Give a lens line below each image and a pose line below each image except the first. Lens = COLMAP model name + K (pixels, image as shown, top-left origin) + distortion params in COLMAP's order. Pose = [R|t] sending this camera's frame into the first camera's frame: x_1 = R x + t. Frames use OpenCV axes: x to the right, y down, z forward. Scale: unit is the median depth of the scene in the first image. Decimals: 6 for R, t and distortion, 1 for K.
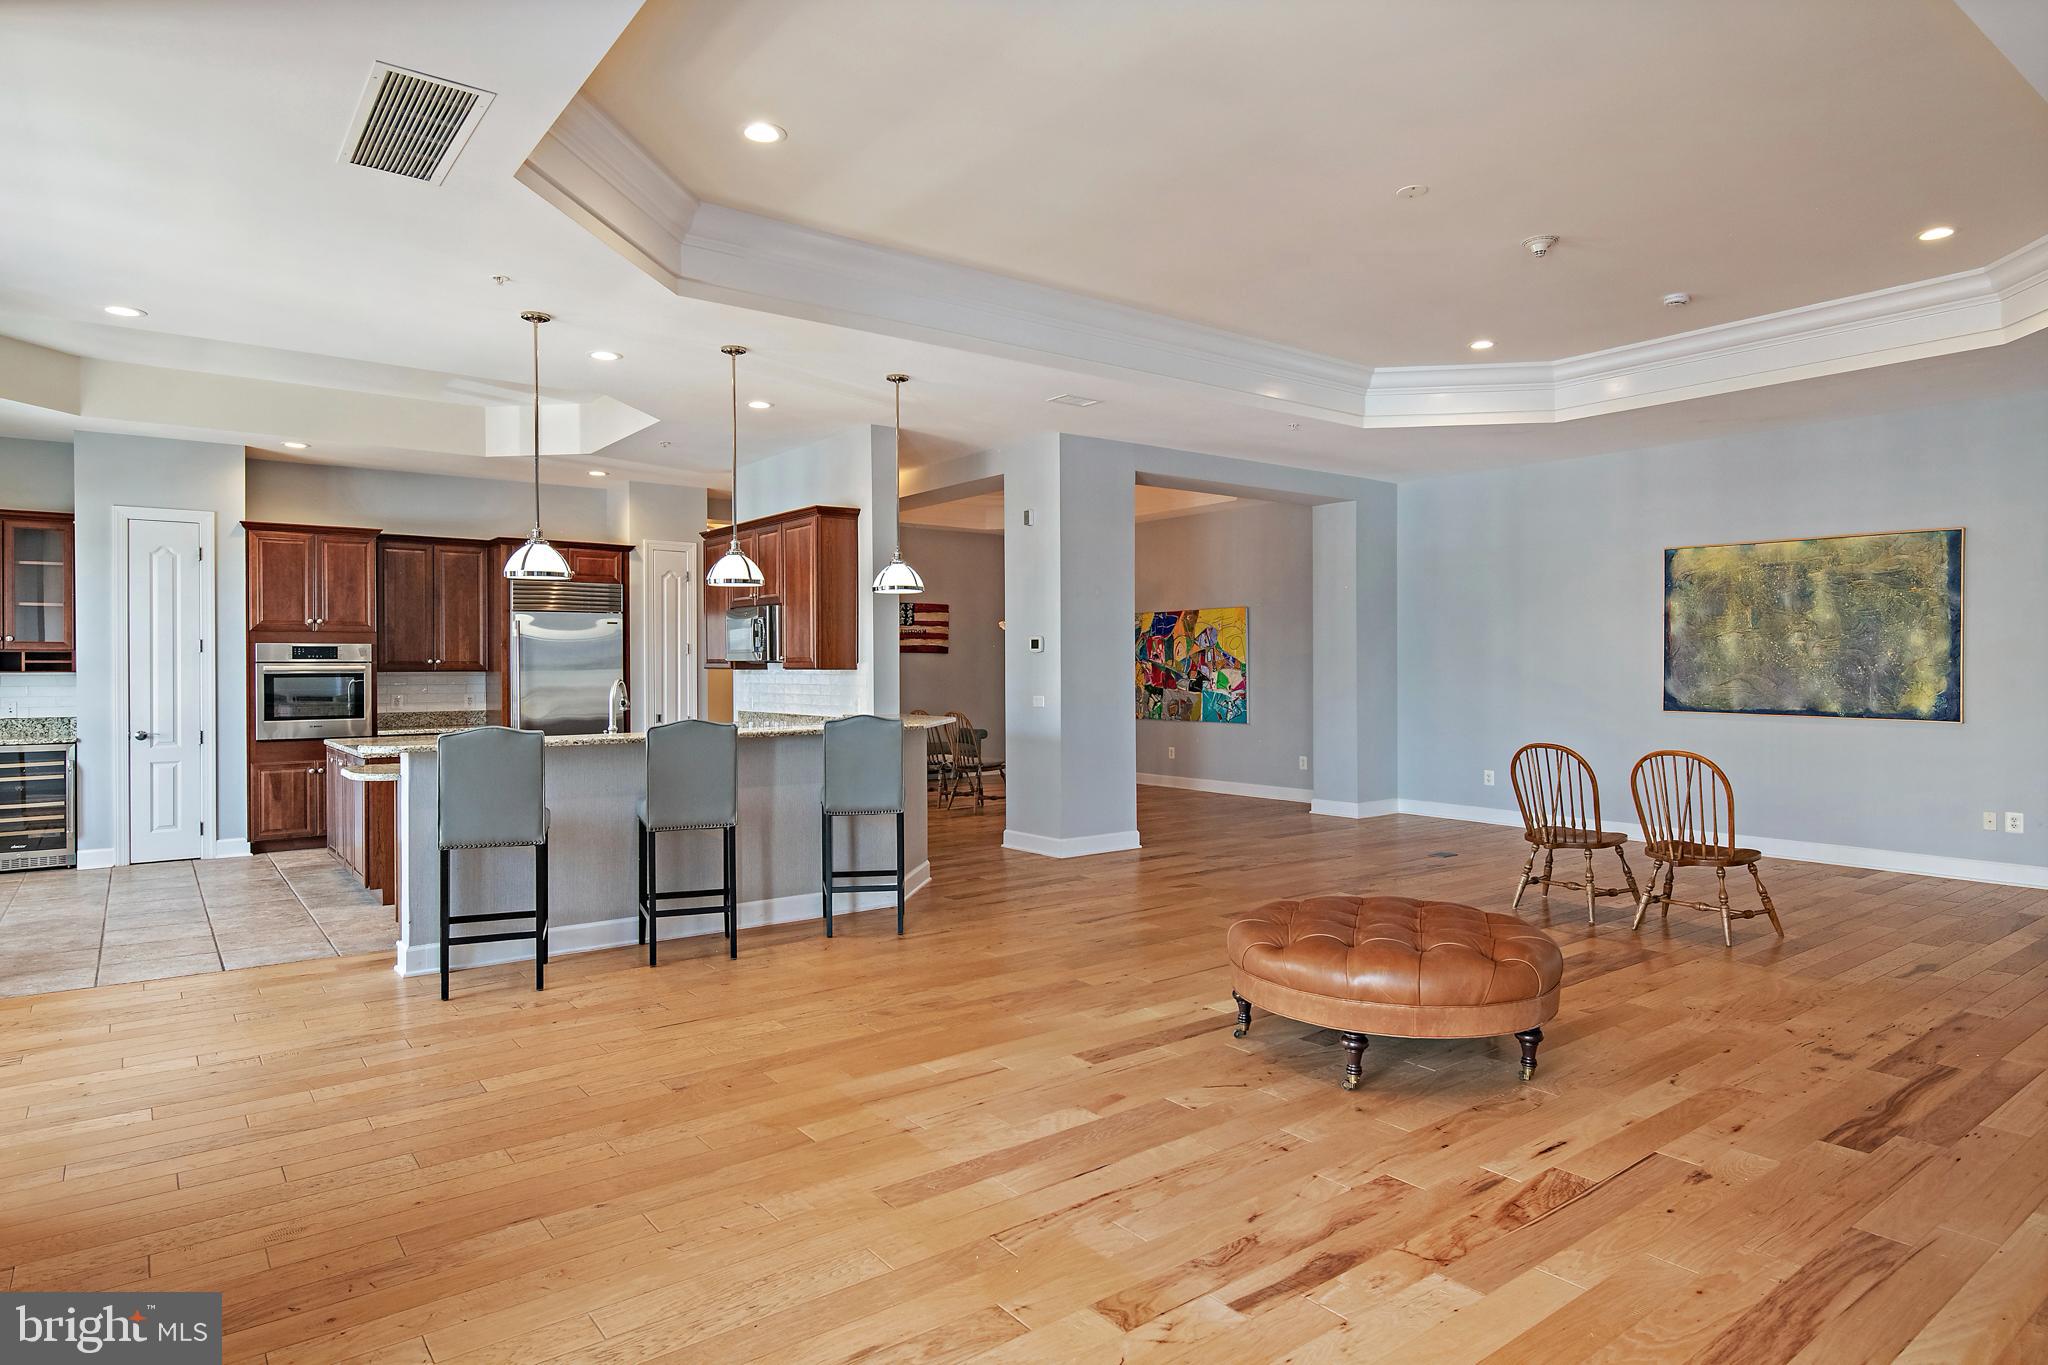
lens RADIAL K [[1168.3, 0, 1038.4], [0, 1168.3, 667.4], [0, 0, 1]] dist [0.003944, -0.003544]
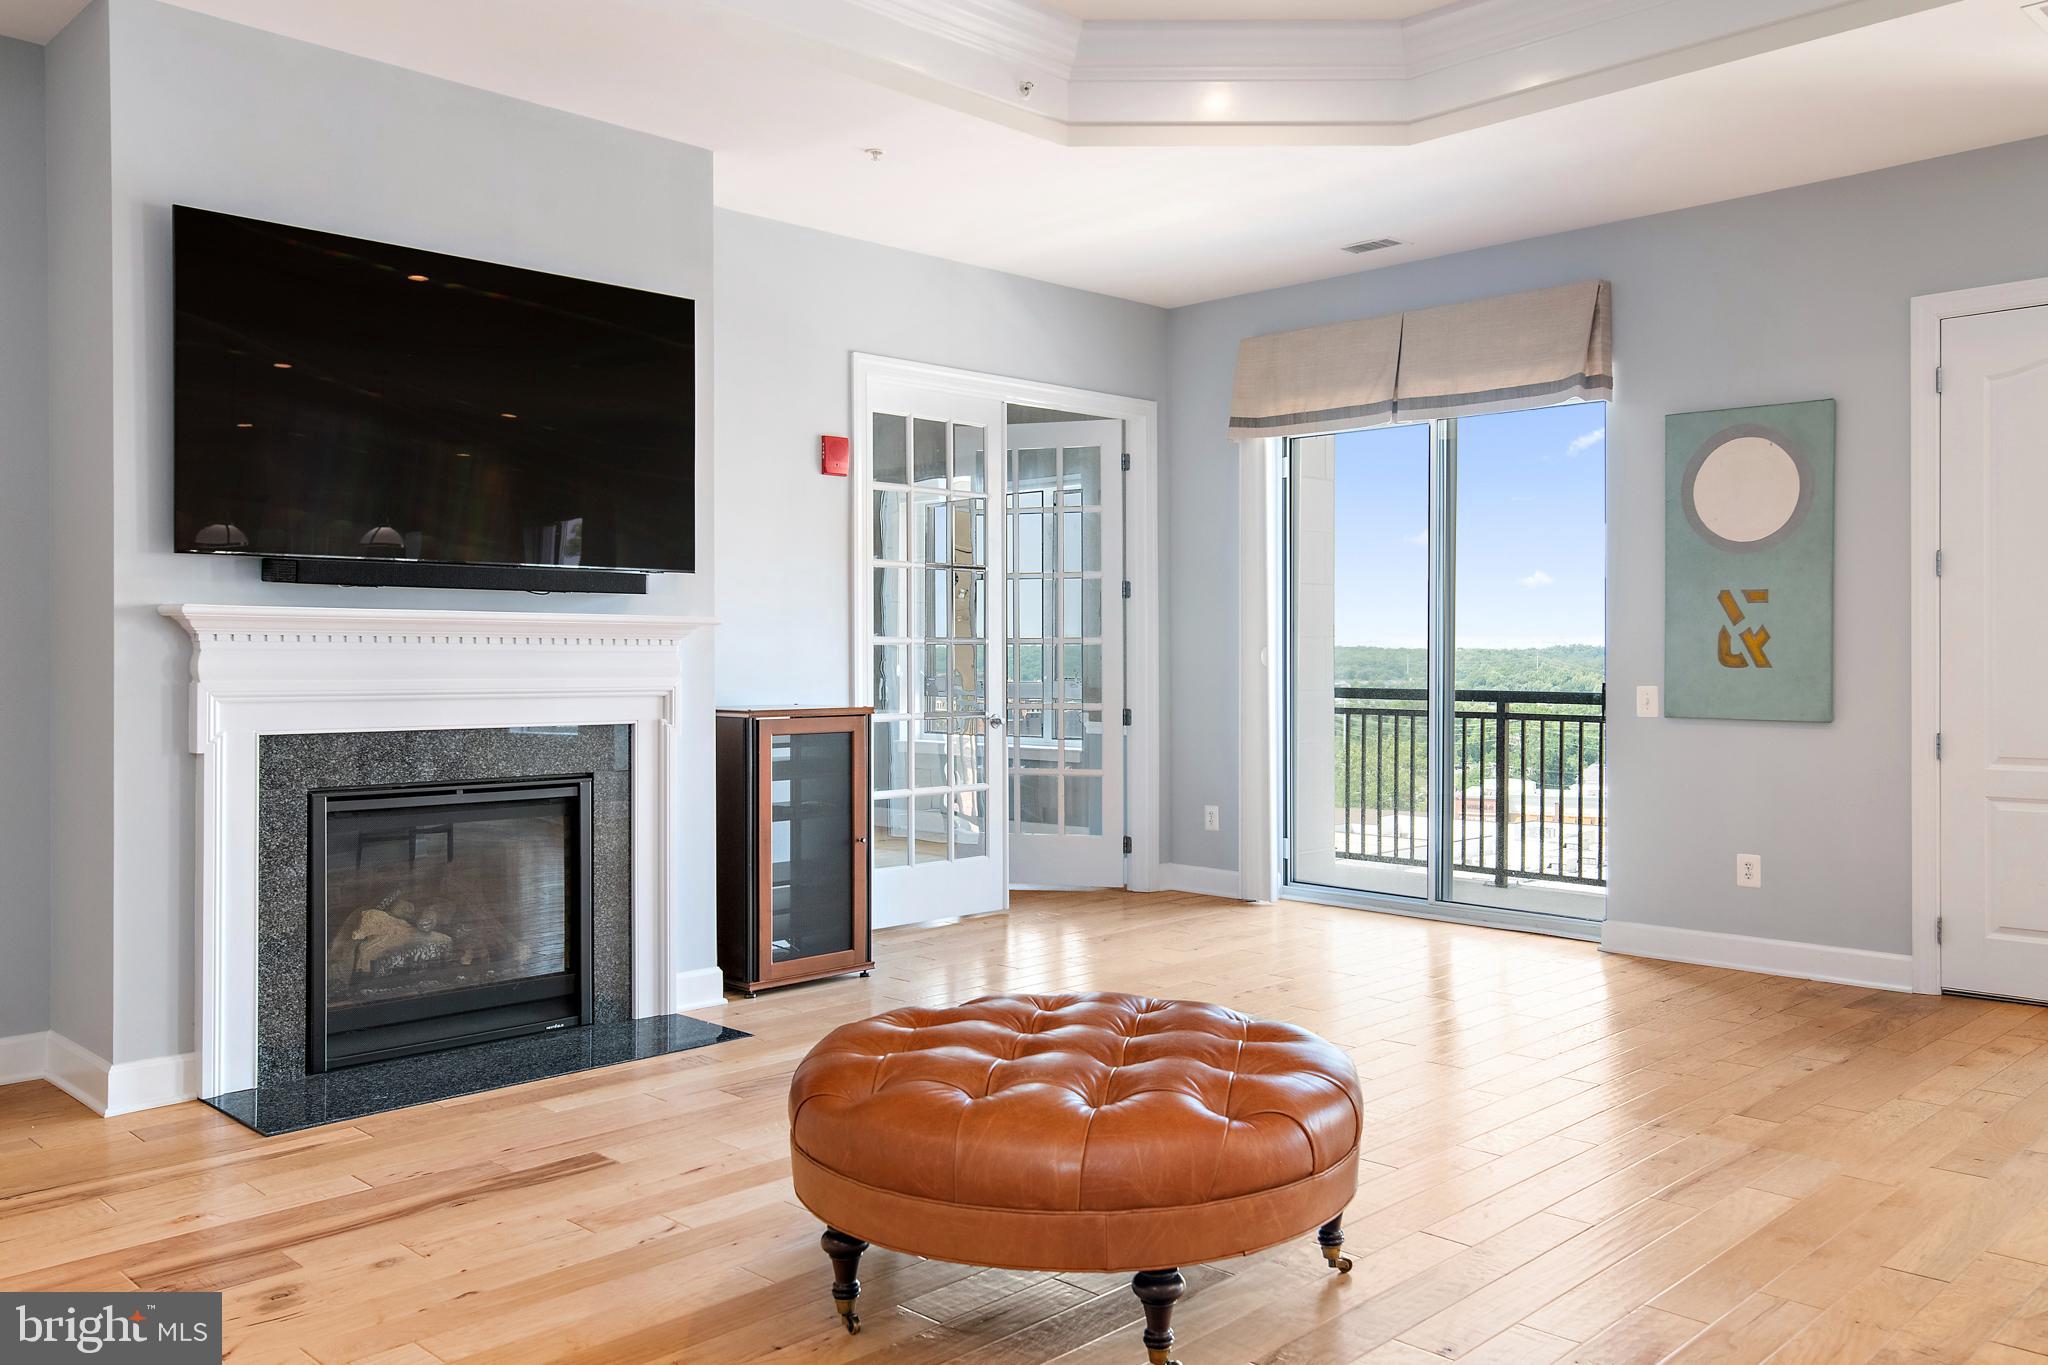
lens RADIAL K [[1600.1, 0, 1027.3], [0, 1600.1, 651.7], [0, 0, 1]] dist [0.003311, 0.005323]
pose [[-0.990915, 0.007686, -0.134268, 0.205027], [0.008025, 0.999966, -0.001988, 0.015468], [0.134249, -0.003047, -0.990943, 0.848399]]
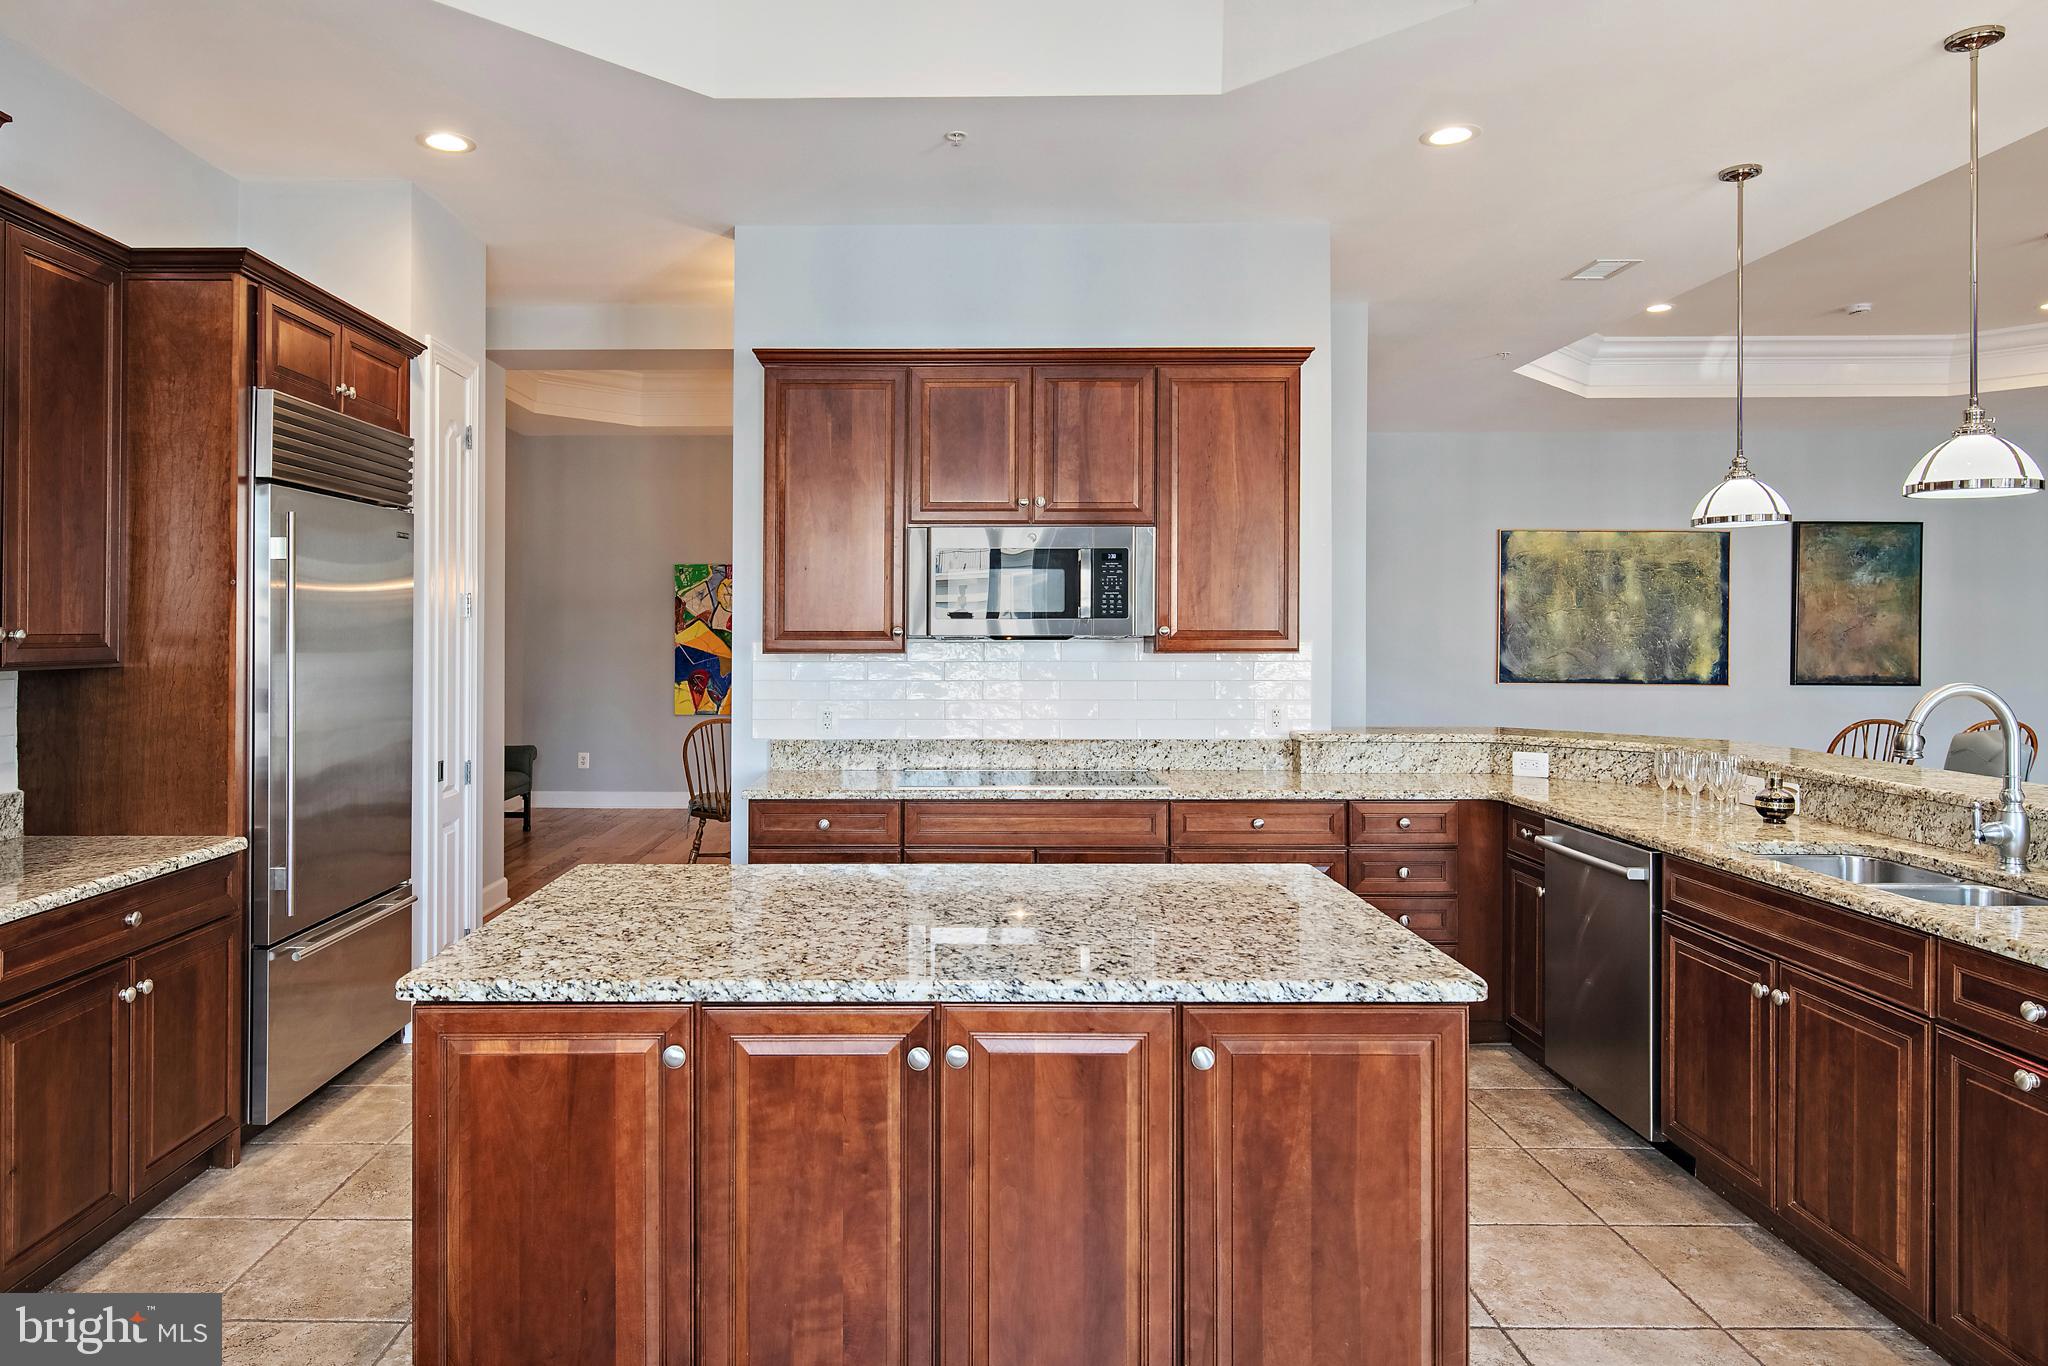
lens RADIAL K [[1237.3, 0, 936.4], [0, 1237.3, 635.5], [0, 0, 1]] dist [-0.008840, -0.001013]
pose [[0.630434, 0.000860, 0.776242, -0.665552], [-0.000170, 1.000000, -0.000969, -0.004677], [-0.776243, 0.000479, 0.630434, 0.702544]]
